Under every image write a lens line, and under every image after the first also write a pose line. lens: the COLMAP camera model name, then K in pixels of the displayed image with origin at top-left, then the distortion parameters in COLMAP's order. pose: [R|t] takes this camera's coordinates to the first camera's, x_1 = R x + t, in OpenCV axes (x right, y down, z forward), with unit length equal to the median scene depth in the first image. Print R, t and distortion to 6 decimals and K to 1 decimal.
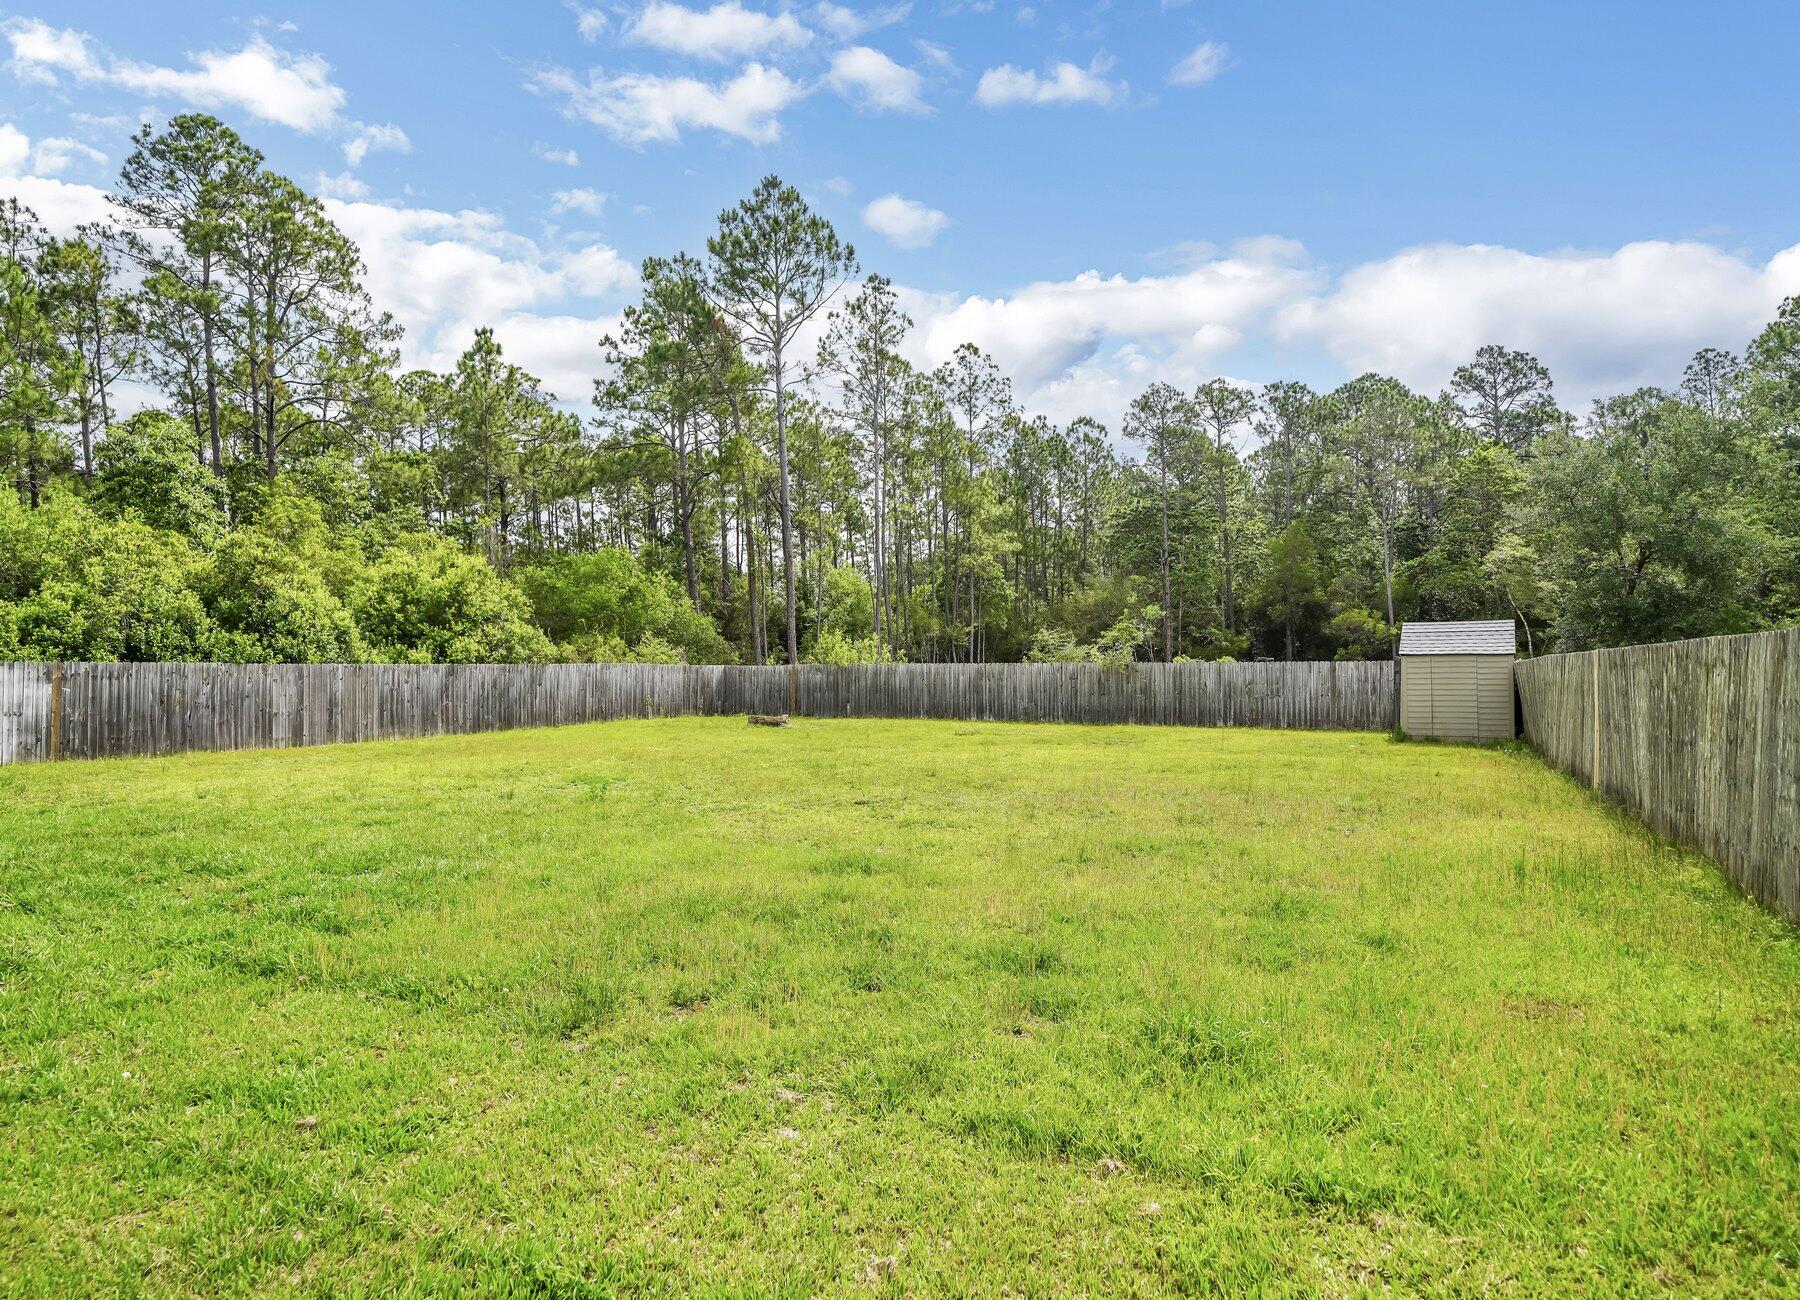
lens RADIAL K [[1038.9, 0, 900.0], [0, 1038.9, 650.0], [0, 0, 1]] dist [0.025075, 0.000164]
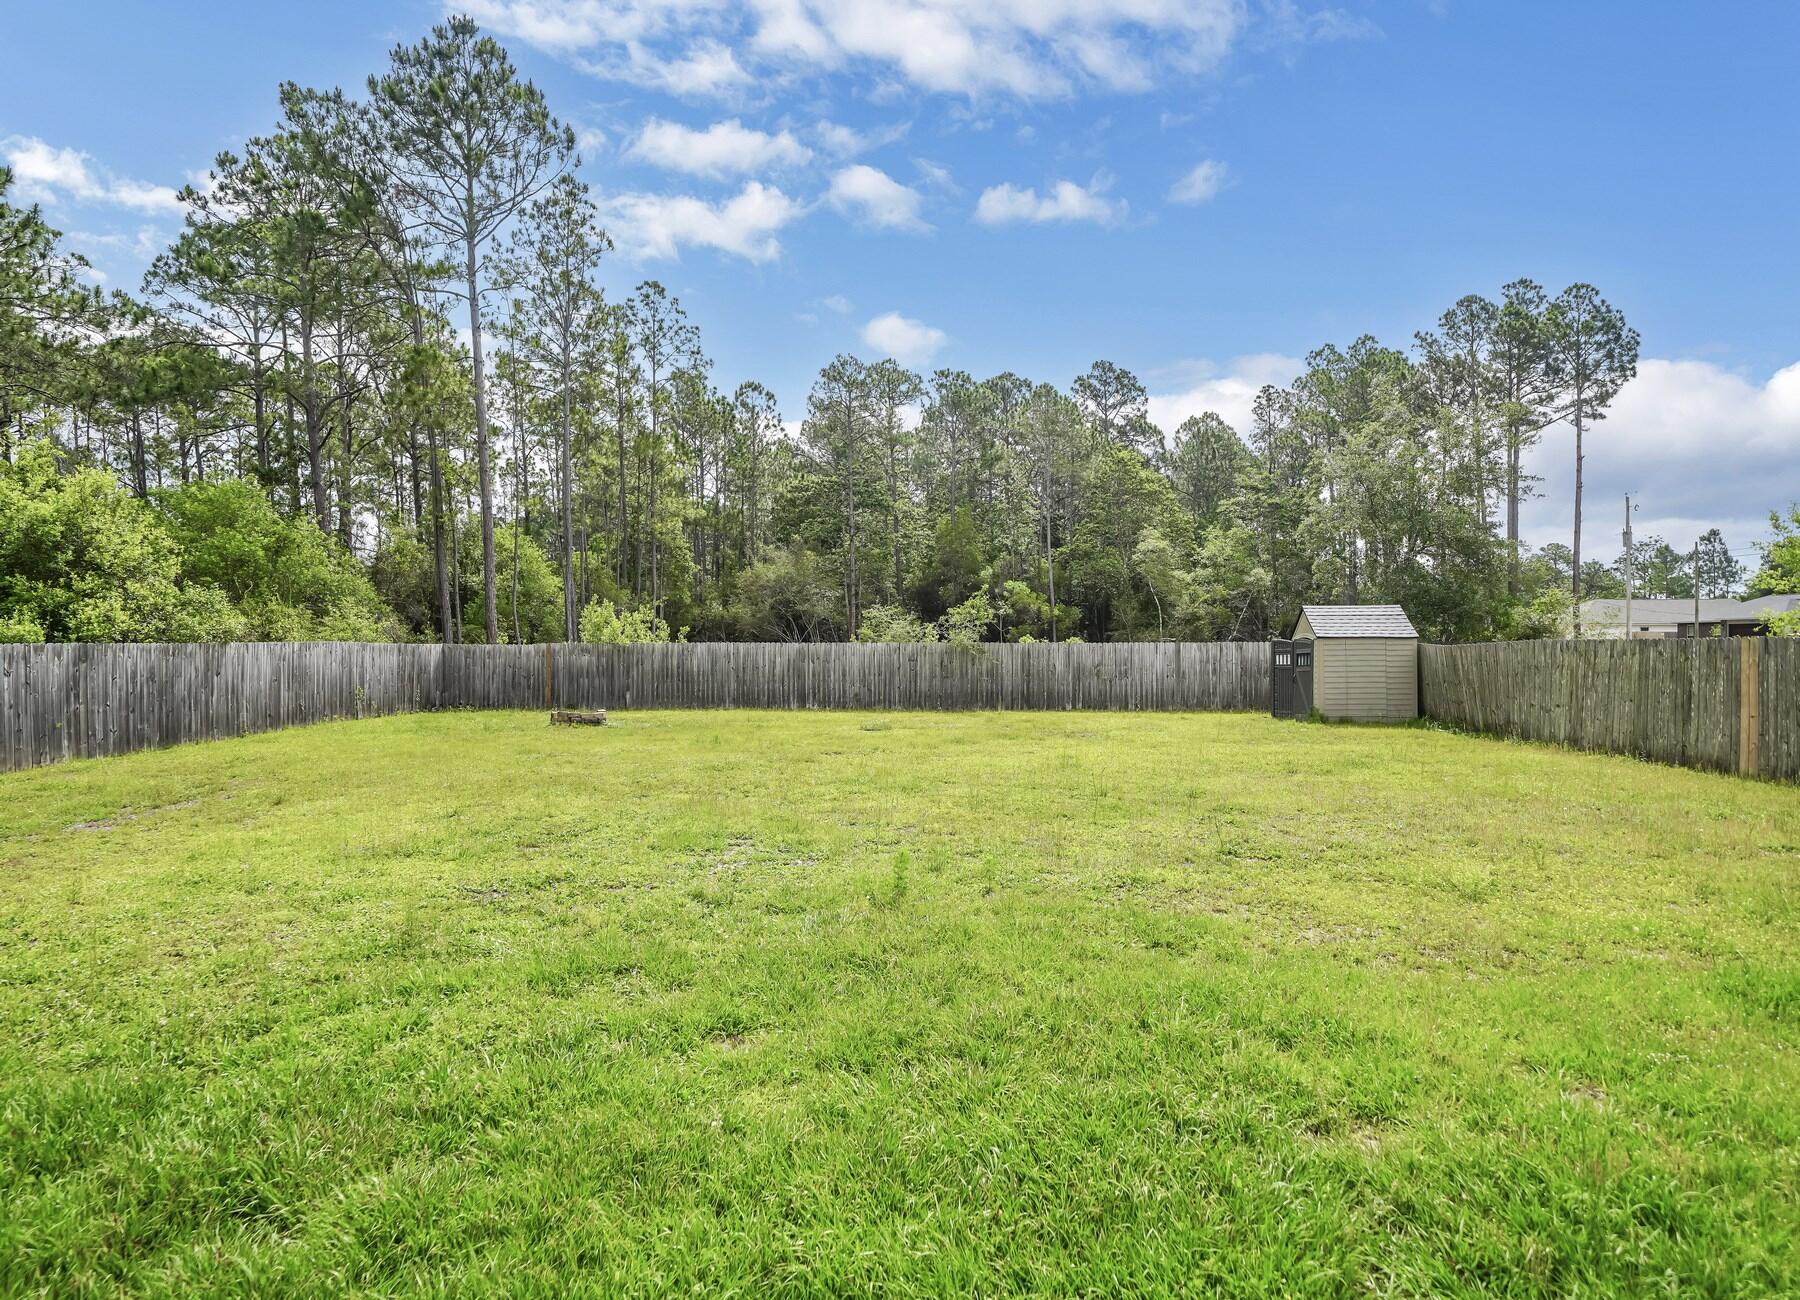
lens RADIAL K [[1027.6, 0, 957.5], [0, 1027.6, 660.2], [0, 0, 1]] dist [0.004676, 0.000407]
pose [[0.900935, -0.004619, 0.433930, -0.179929], [-0.009529, 0.999492, 0.030422, 0.000076], [-0.433849, -0.031543, 0.900433, 0.183673]]
